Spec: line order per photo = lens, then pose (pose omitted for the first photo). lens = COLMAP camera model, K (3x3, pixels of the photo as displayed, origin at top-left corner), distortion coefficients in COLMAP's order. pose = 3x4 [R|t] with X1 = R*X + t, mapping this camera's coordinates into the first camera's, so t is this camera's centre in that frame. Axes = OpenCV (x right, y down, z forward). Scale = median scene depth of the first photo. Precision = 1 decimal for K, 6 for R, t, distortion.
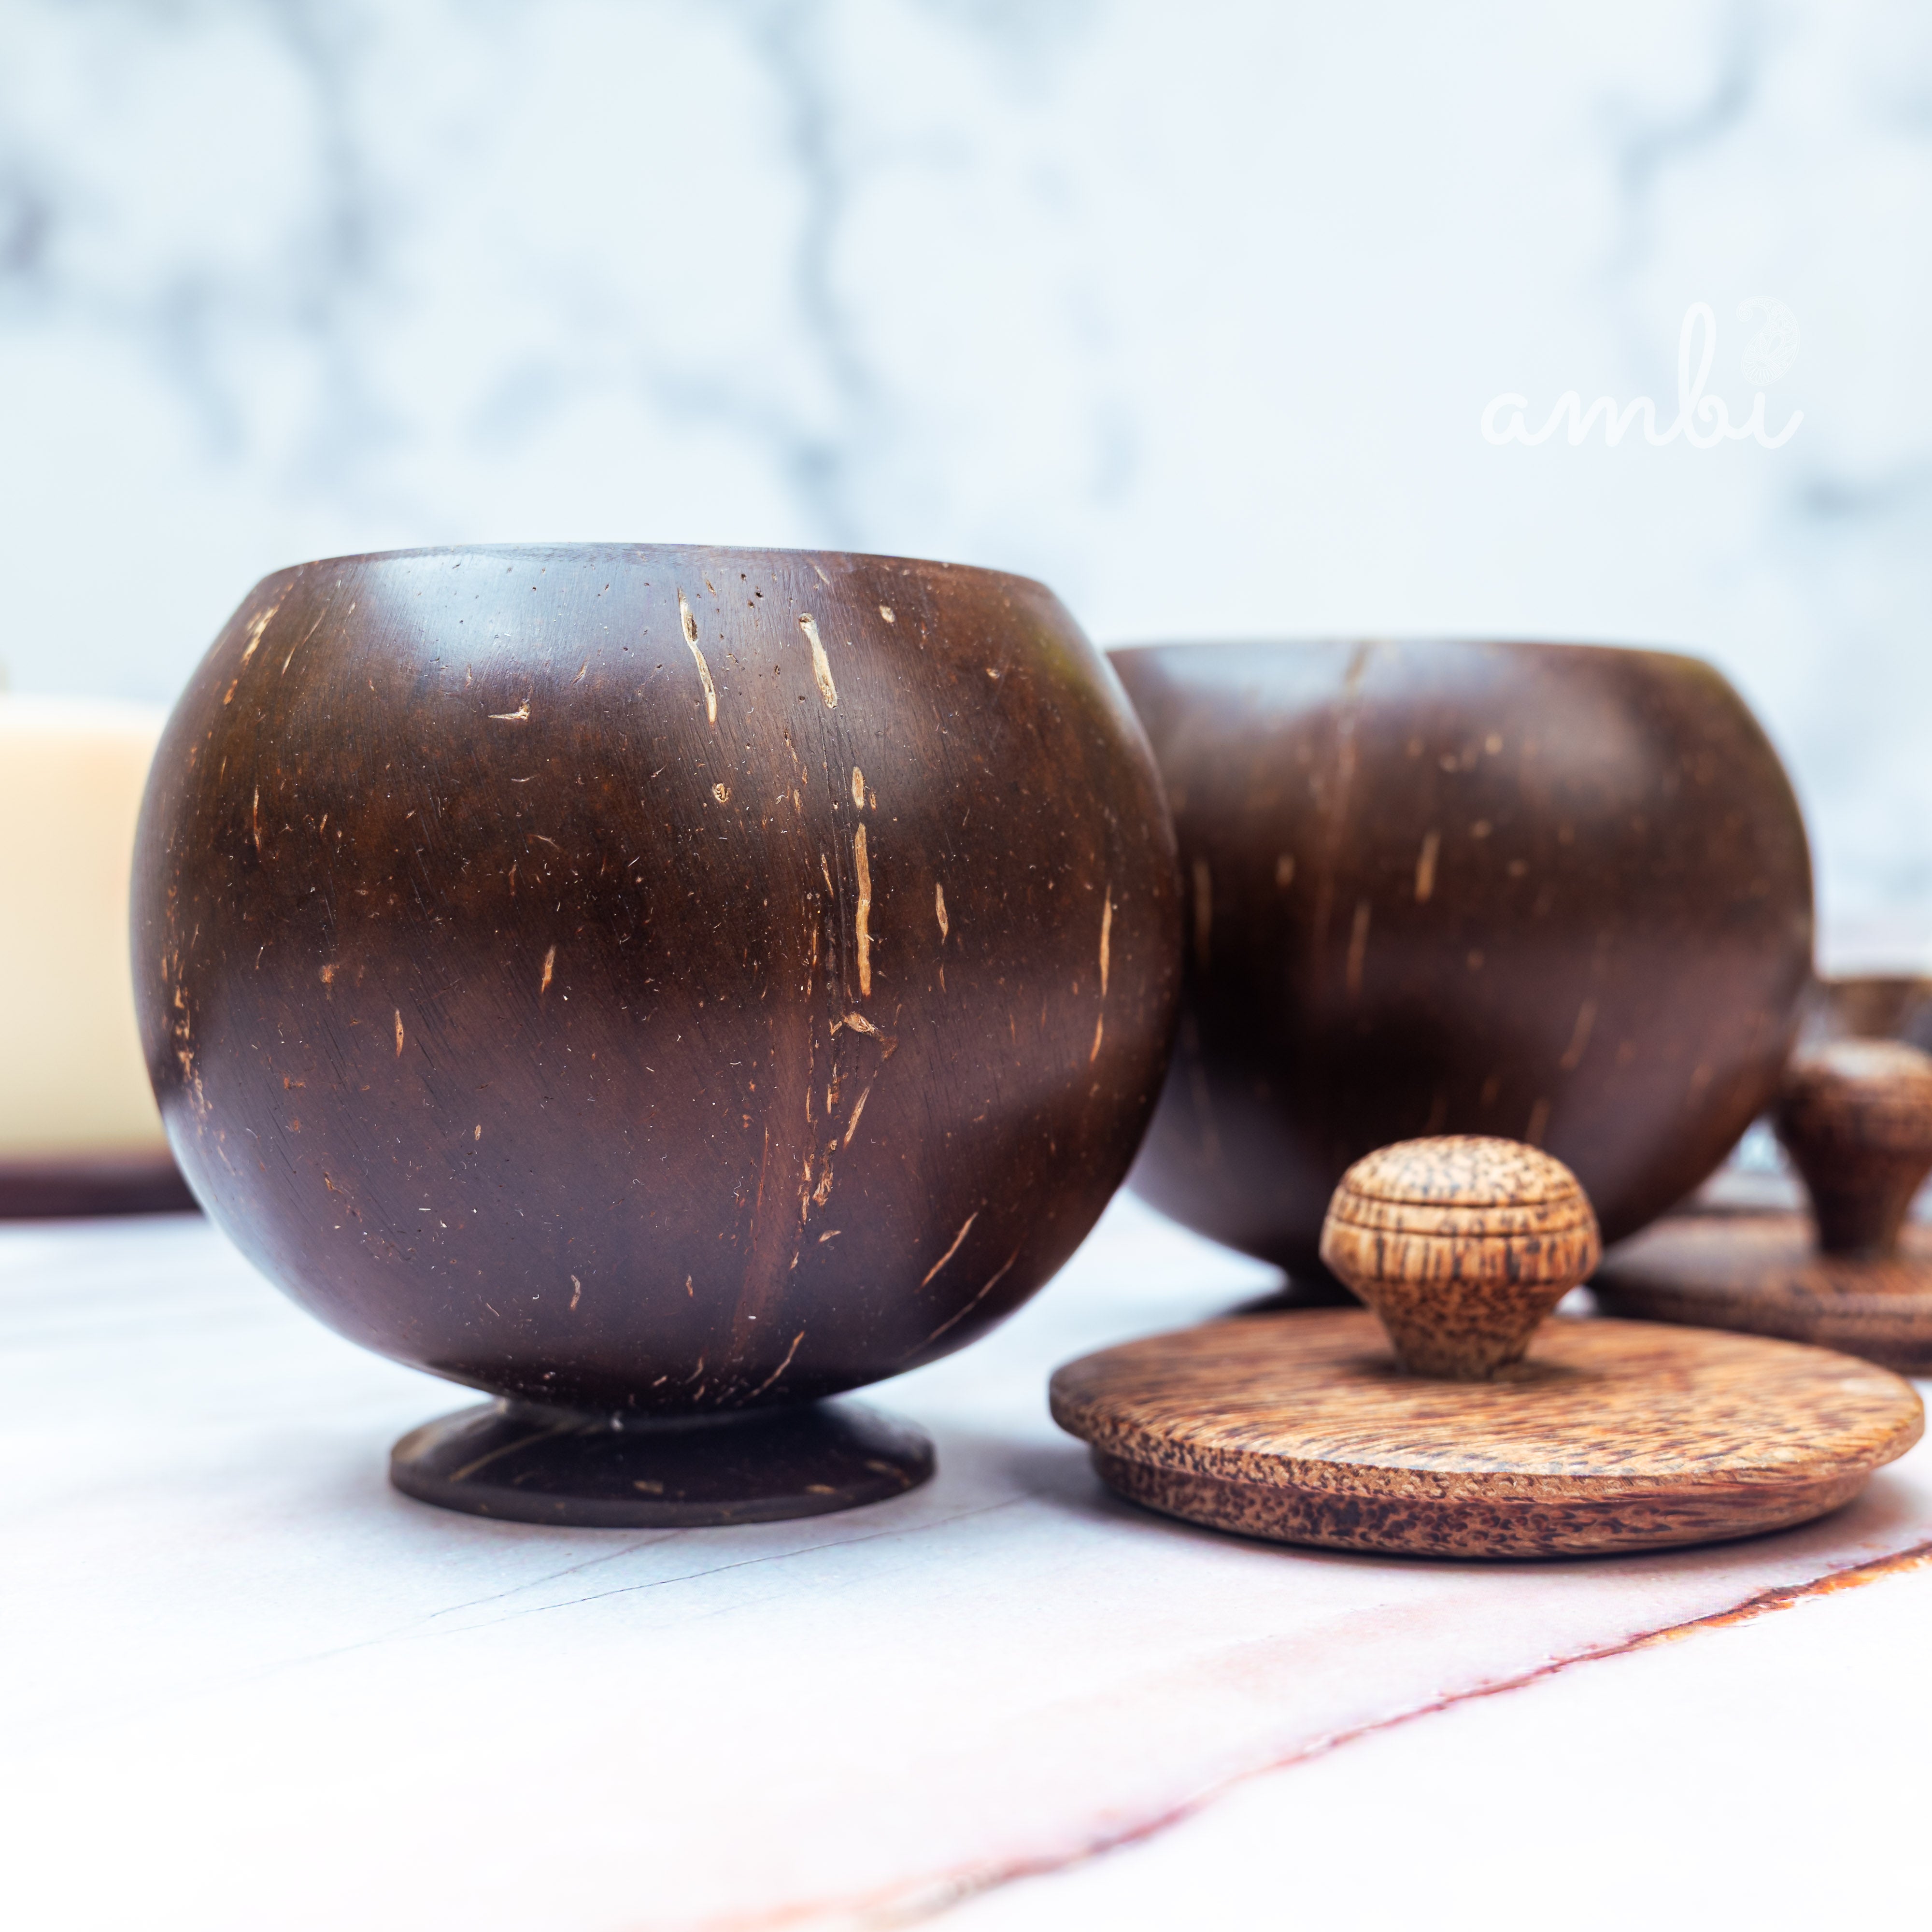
lens RADIAL K [[2600.2, 0, 966.0], [0, 2600.2, 966.0], [0, 0, 1]] dist [0.012515, -0.013721]
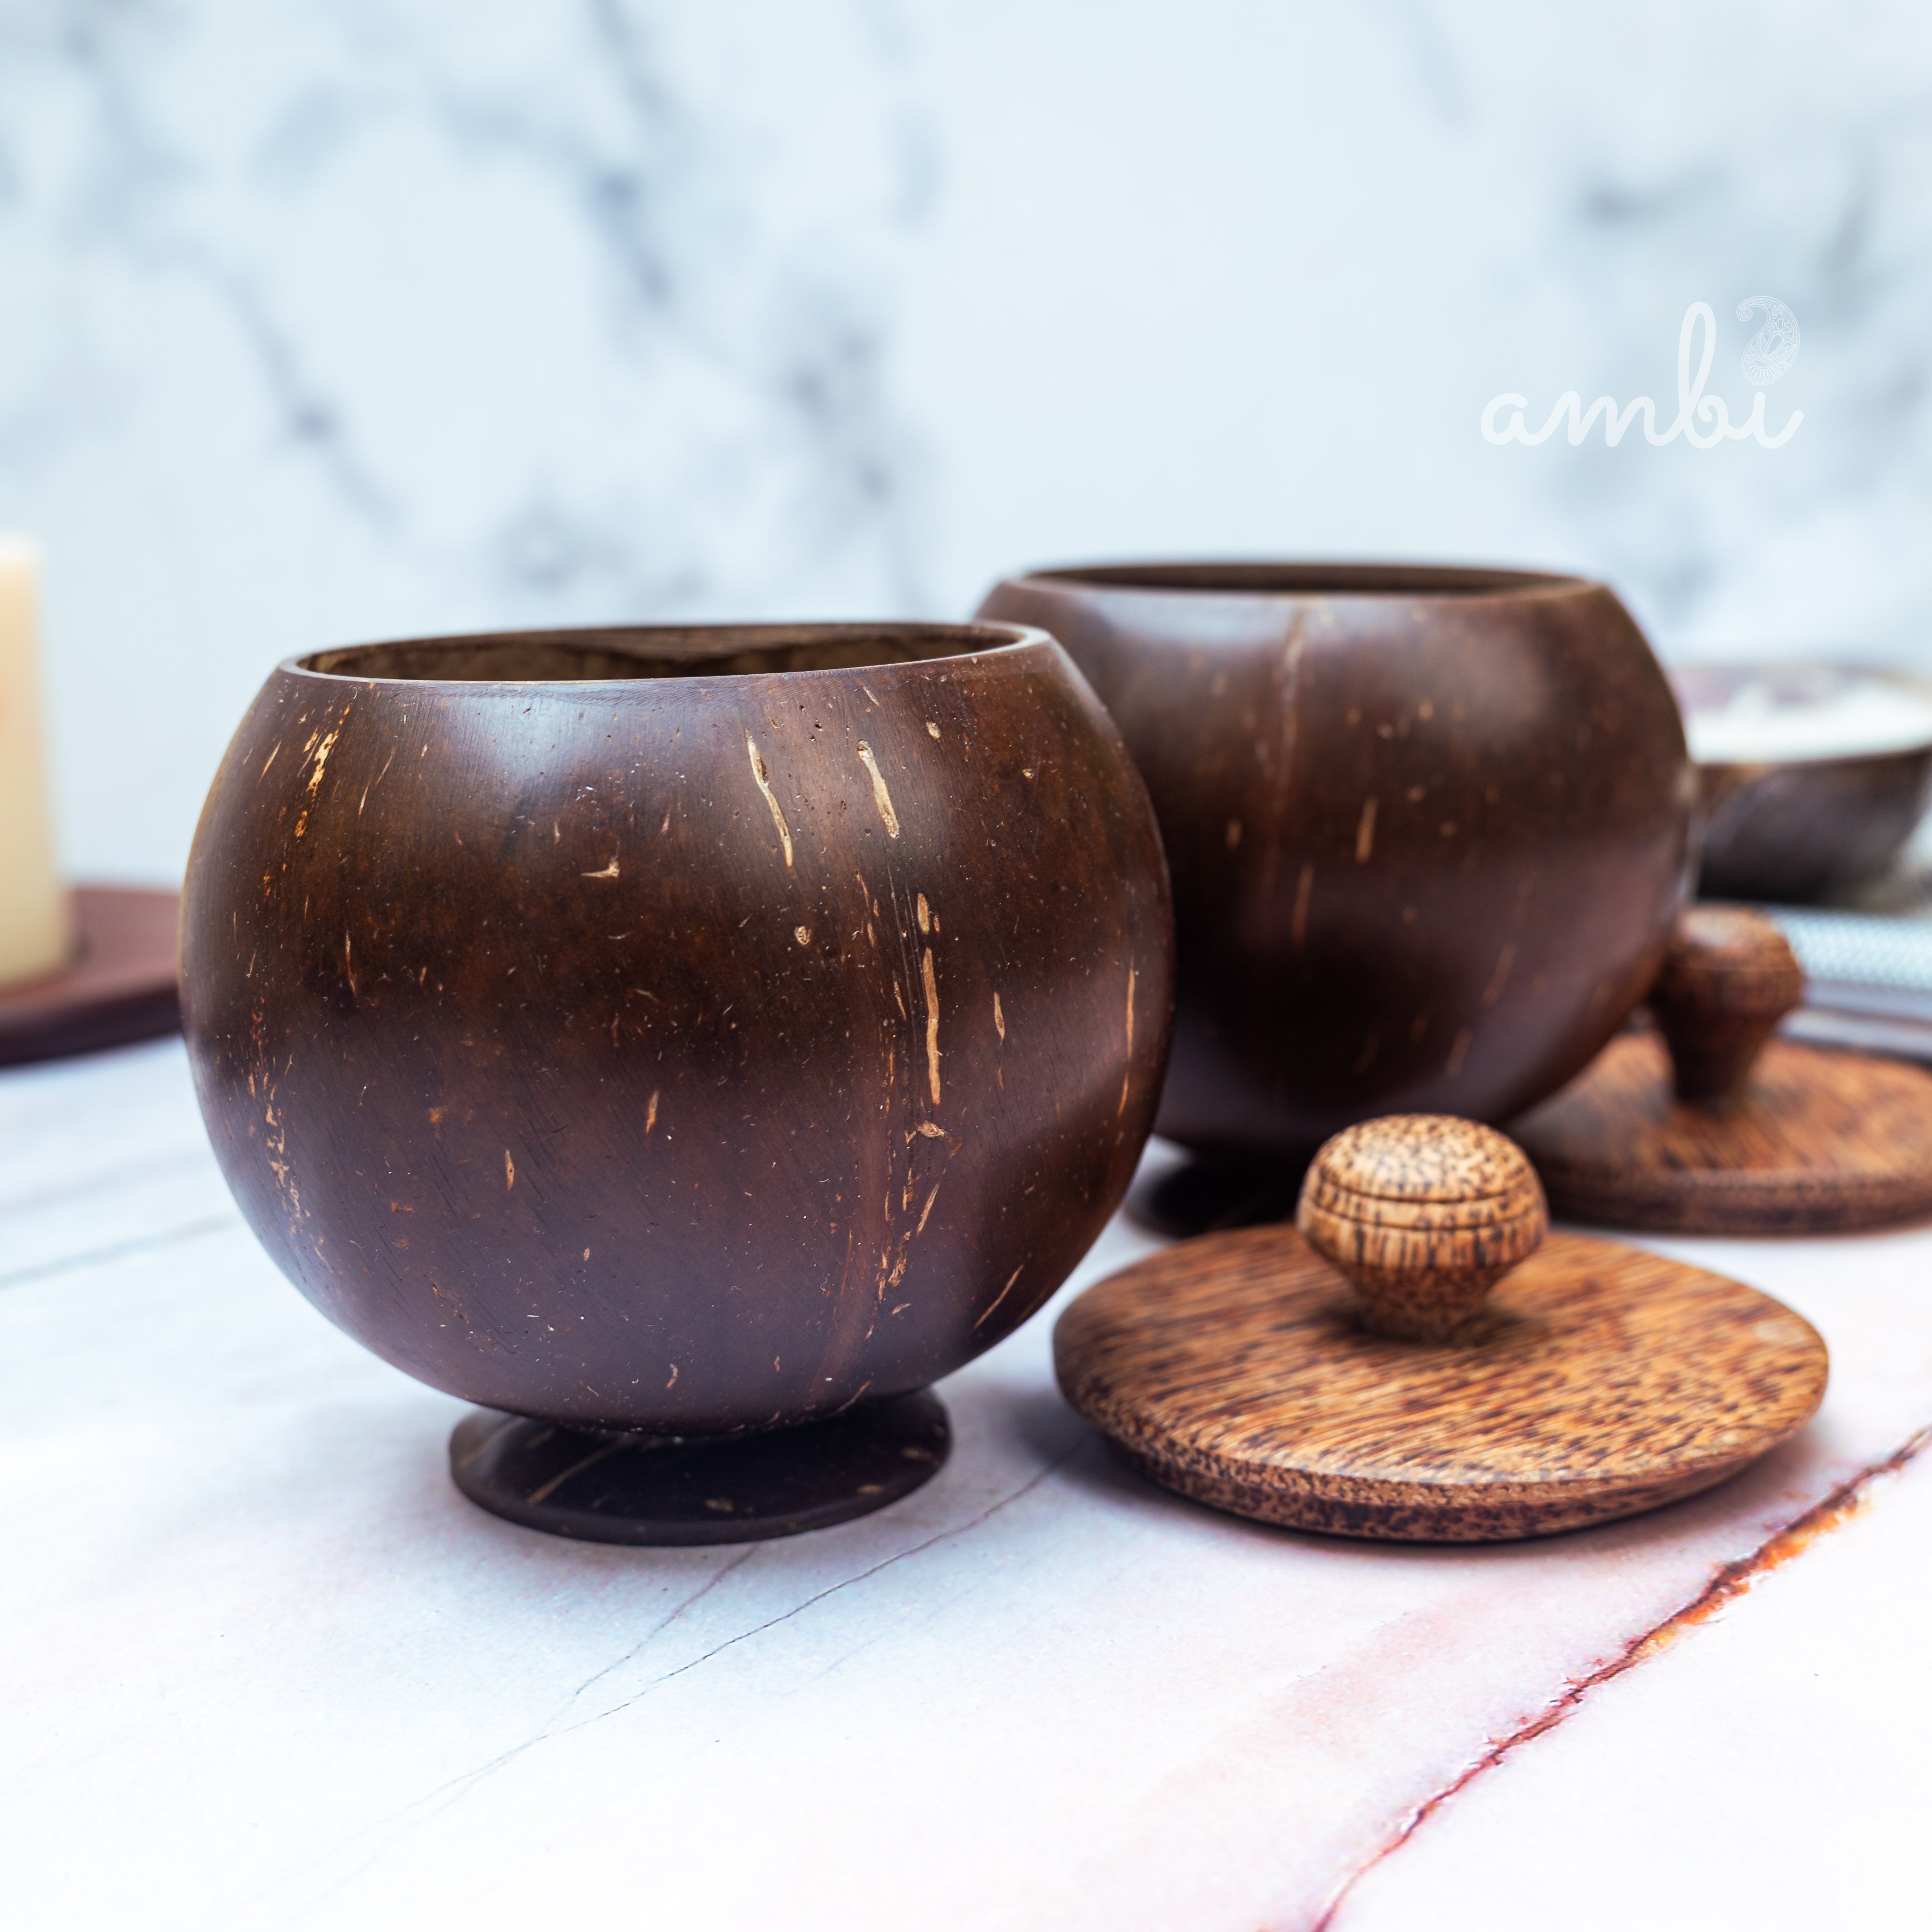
lens RADIAL K [[2591.1, 0, 959.9], [0, 2591.1, 932.0], [0, 0, 1]] dist [0.009887, 0.026418]
pose [[0.993381, -0.041010, 0.107296, -0.138078], [0.022850, 0.985979, 0.165299, -0.231857], [-0.112571, -0.161753, 0.980390, -0.046037]]
